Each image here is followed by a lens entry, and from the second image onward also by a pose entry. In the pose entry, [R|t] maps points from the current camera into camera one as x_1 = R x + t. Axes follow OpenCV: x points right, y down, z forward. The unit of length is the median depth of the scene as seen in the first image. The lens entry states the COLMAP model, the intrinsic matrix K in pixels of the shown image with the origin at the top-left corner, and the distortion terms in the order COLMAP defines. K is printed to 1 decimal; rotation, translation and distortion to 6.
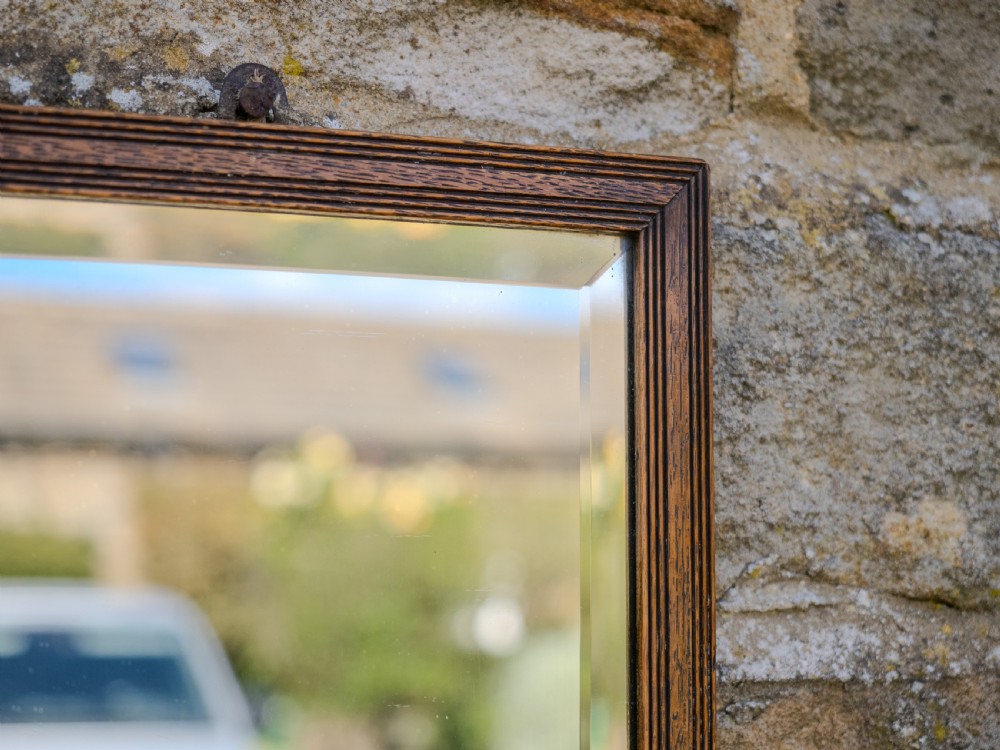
lens RADIAL K [[2291.7, 0, 505.7], [0, 2291.7, 367.9], [0, 0, 1]] dist [-0.000523, 0.000000]
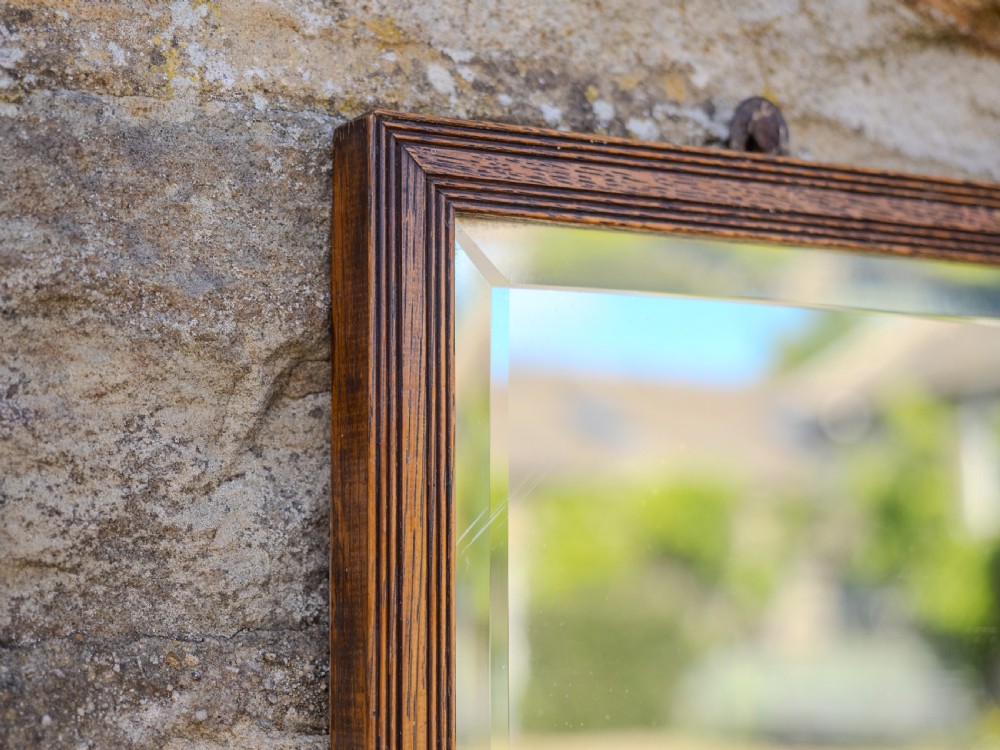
lens RADIAL K [[2291.7, 0, 508.1], [0, 2291.7, 367.3], [0, 0, 1]] dist [-0.000523, 0.000000]
pose [[0.987695, 0.011600, 0.155964, -0.343428], [-0.010565, 0.999916, -0.007463, -0.007350], [-0.156038, 0.005723, 0.987735, 0.040624]]
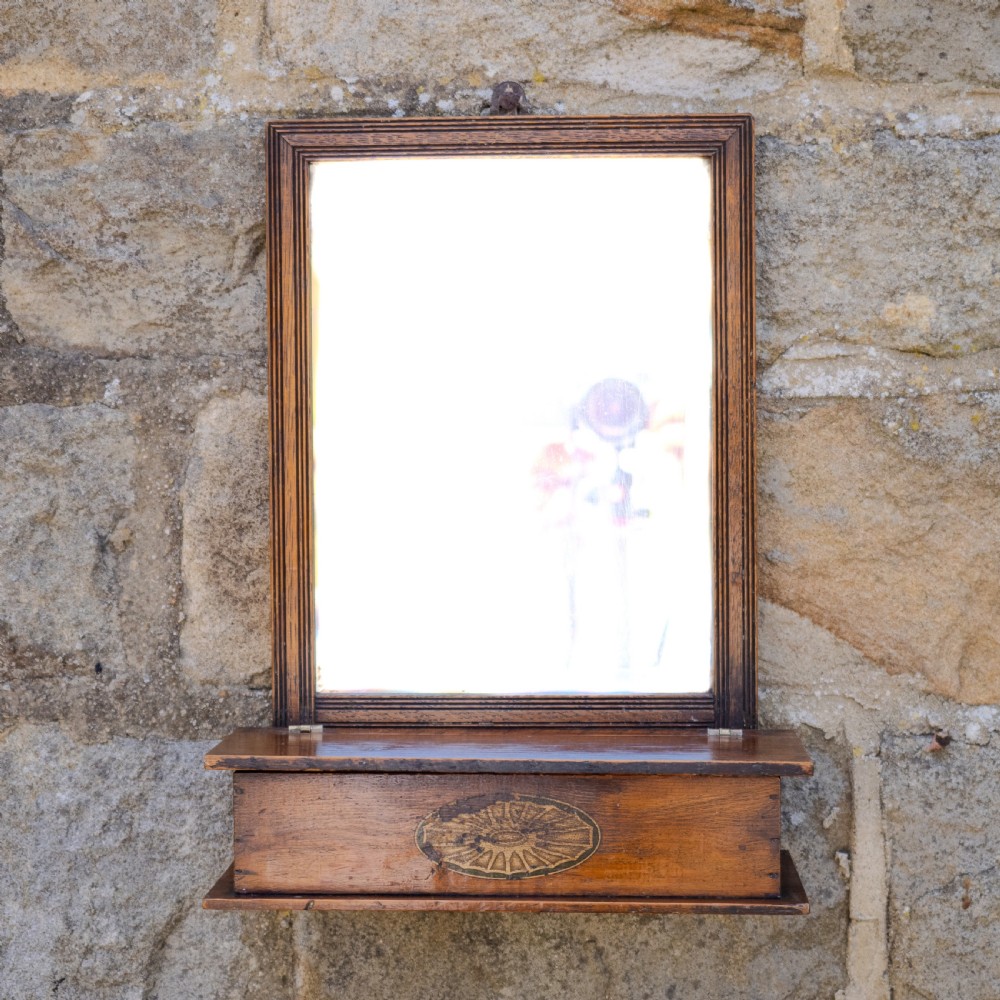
lens RADIAL K [[2374.3, 0, 515.4], [0, 2374.3, 481.1], [0, 0, 1]] dist [0.009444, 0.000000]
pose [[0.916143, 0.004234, -0.400830, 0.656606], [0.050144, 0.990879, 0.125075, -0.044988], [0.397704, -0.134686, 0.907574, -0.813617]]
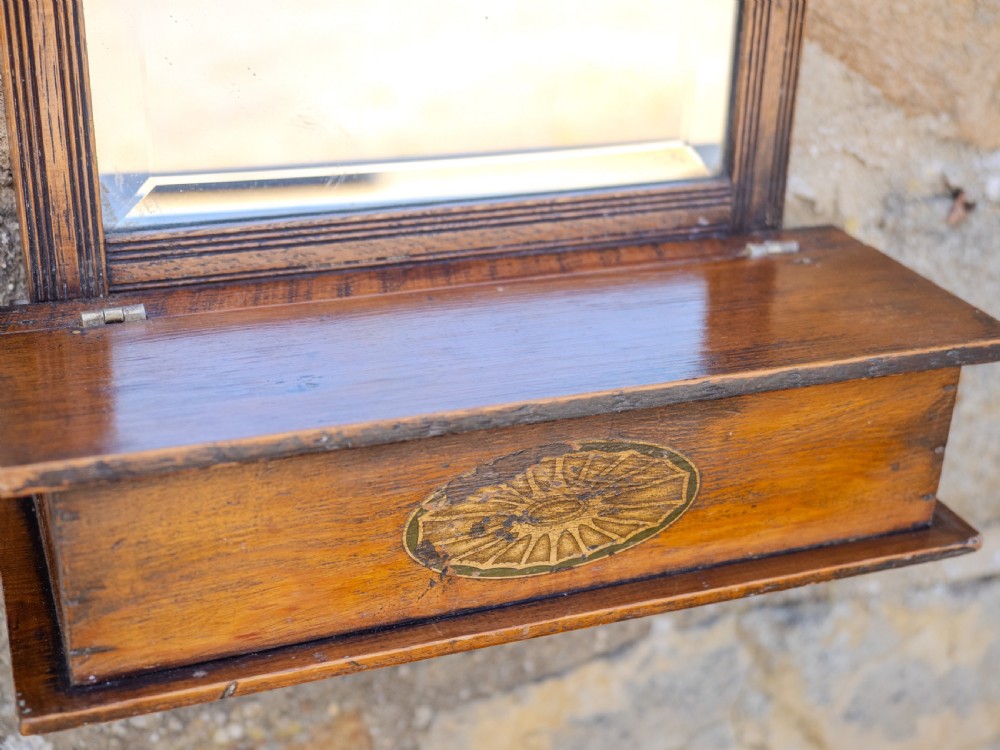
lens RADIAL K [[1494.2, 0, 504.3], [0, 1494.2, 371.7], [0, 0, 1]] dist [0.020385, 0.000000]
pose [[0.999595, 0.025844, 0.011939, -0.067785], [-0.028333, 0.862226, 0.505730, 0.060898], [0.002776, -0.505864, 0.862609, 0.202123]]
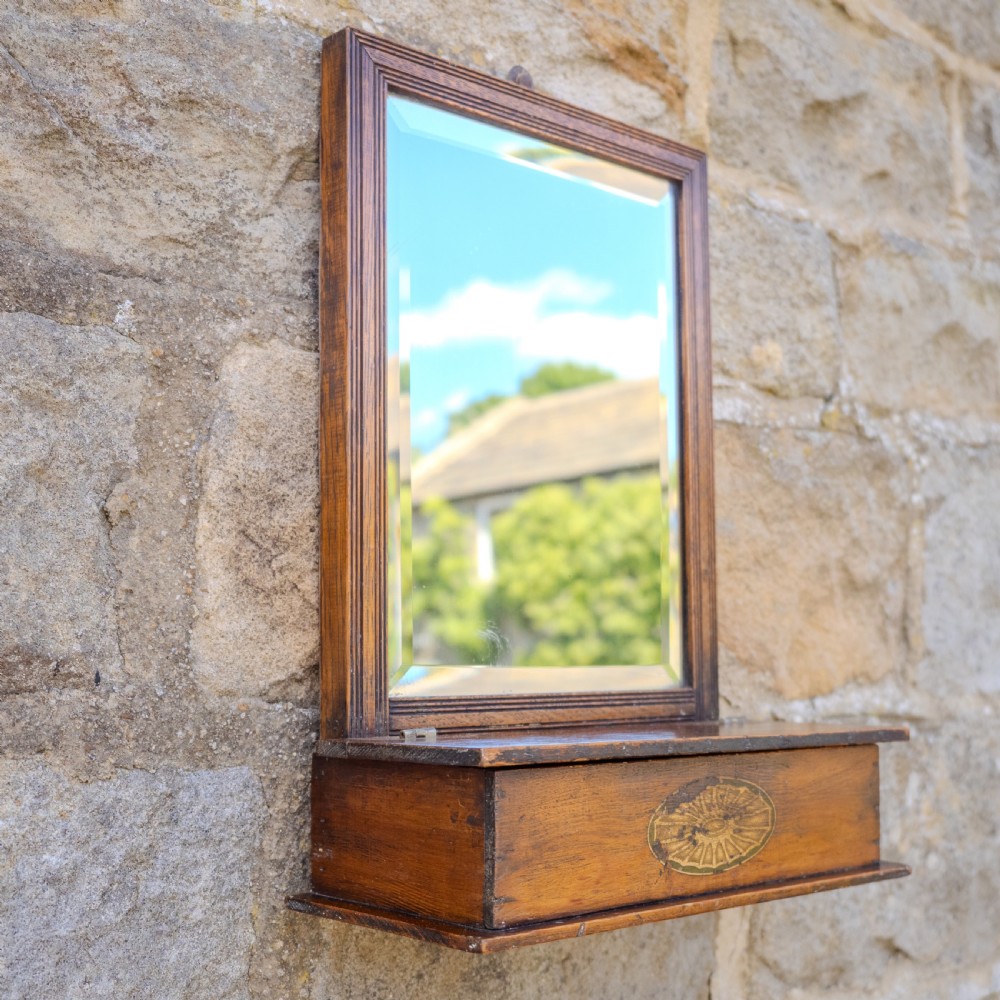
lens RADIAL K [[1498.5, 0, 531.6], [0, 1498.5, 514.7], [0, 0, 1]] dist [0.006399, 0.000000]
pose [[0.922253, 0.025697, 0.385731, -0.534484], [-0.028616, 0.999589, 0.001827, 0.222214], [-0.385525, -0.012723, 0.922610, -0.151384]]
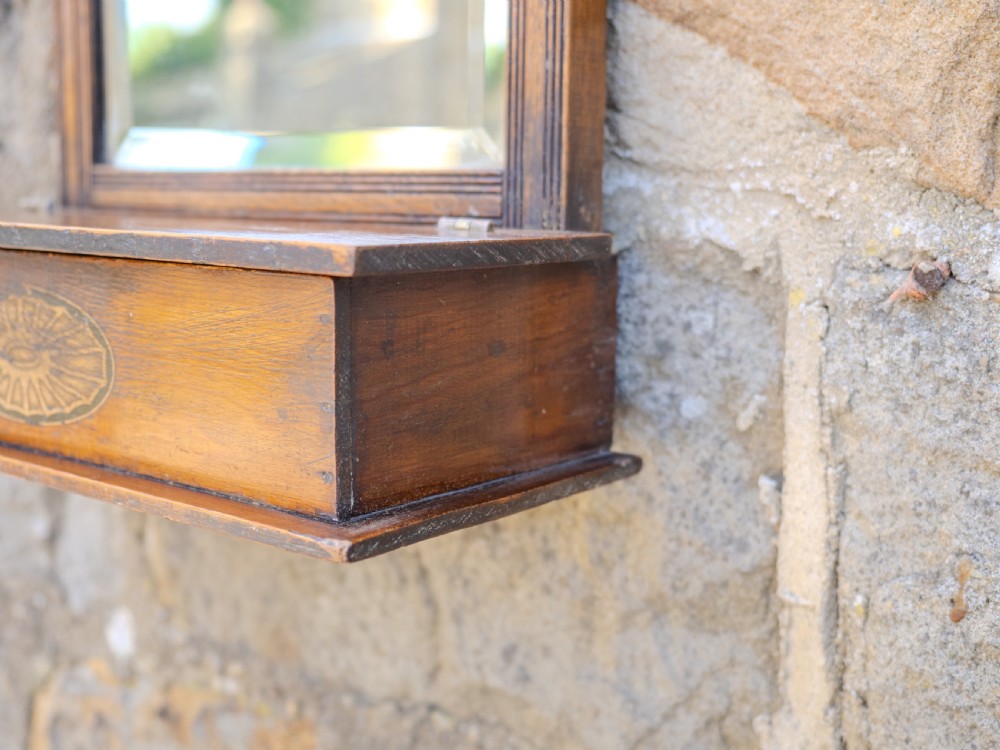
lens RADIAL K [[1355.3, 0, 503.3], [0, 1355.3, 369.8], [0, 0, 1]] dist [0.010509, 0.000000]
pose [[0.497699, 0.115813, -0.859583, 0.589279], [0.074894, 0.981606, 0.175617, 0.342046], [0.864110, -0.151782, 0.479870, 0.604853]]
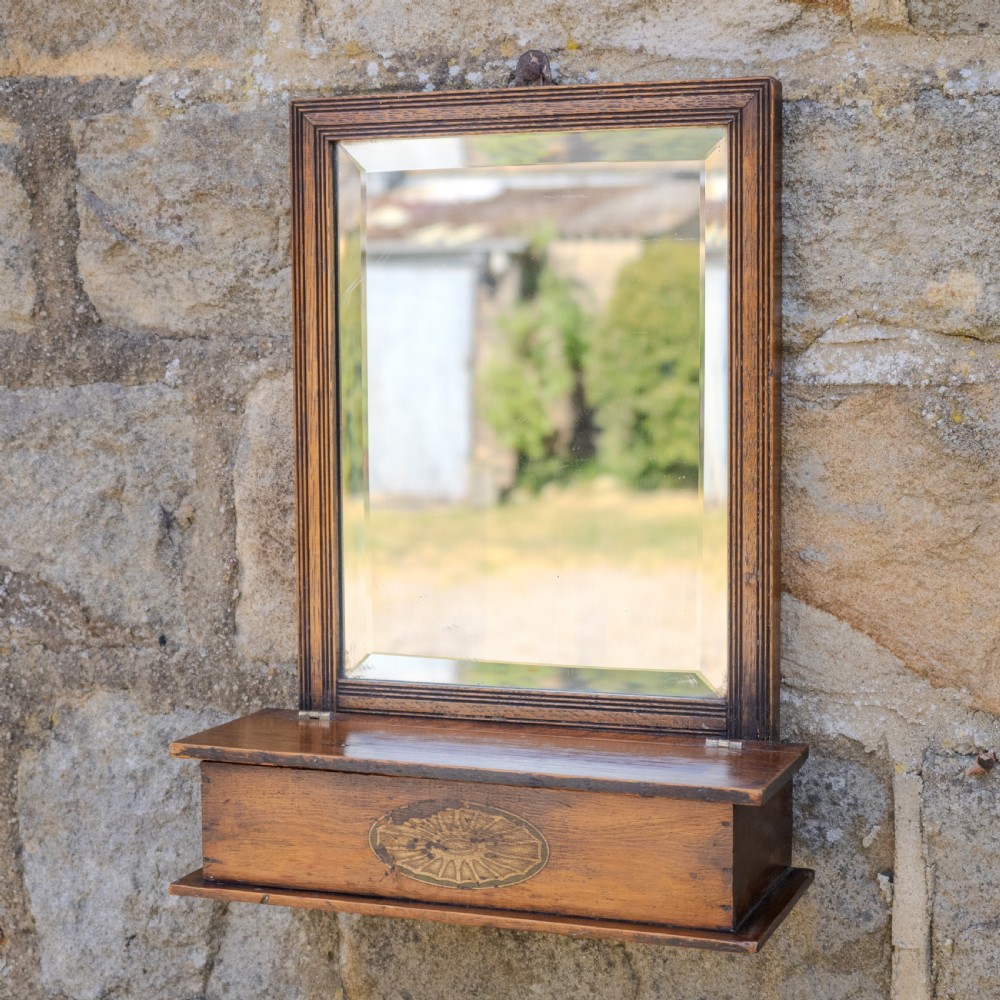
lens RADIAL K [[2131.7, 0, 523.8], [0, 2131.7, 504.1], [0, 0, 1]] dist [0.009493, 0.000000]
pose [[0.755676, 0.046688, -0.653279, 0.959176], [0.074290, 0.984908, 0.156324, -0.038433], [0.650718, -0.166662, 0.740803, -0.322267]]
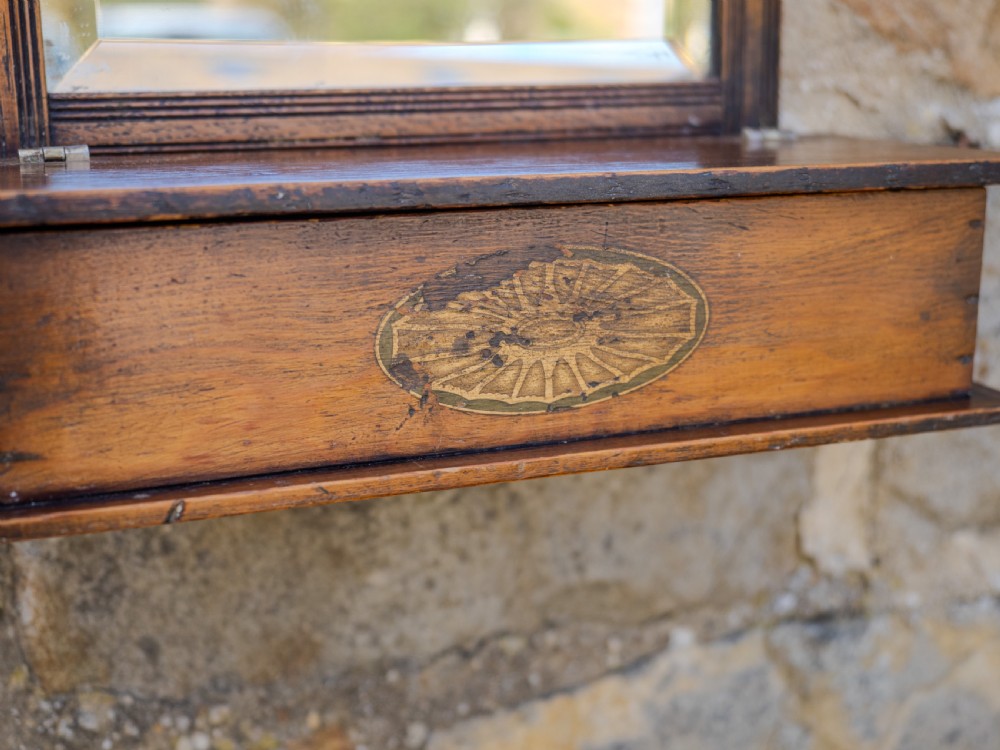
lens RADIAL K [[1494.2, 0, 502.3], [0, 1494.2, 369.2], [0, 0, 1]] dist [0.020385, 0.000000]
pose [[0.999807, -0.016248, 0.011051, -0.060843], [0.011960, 0.949385, 0.313886, 0.265252], [-0.015592, -0.313694, 0.949396, 0.182456]]
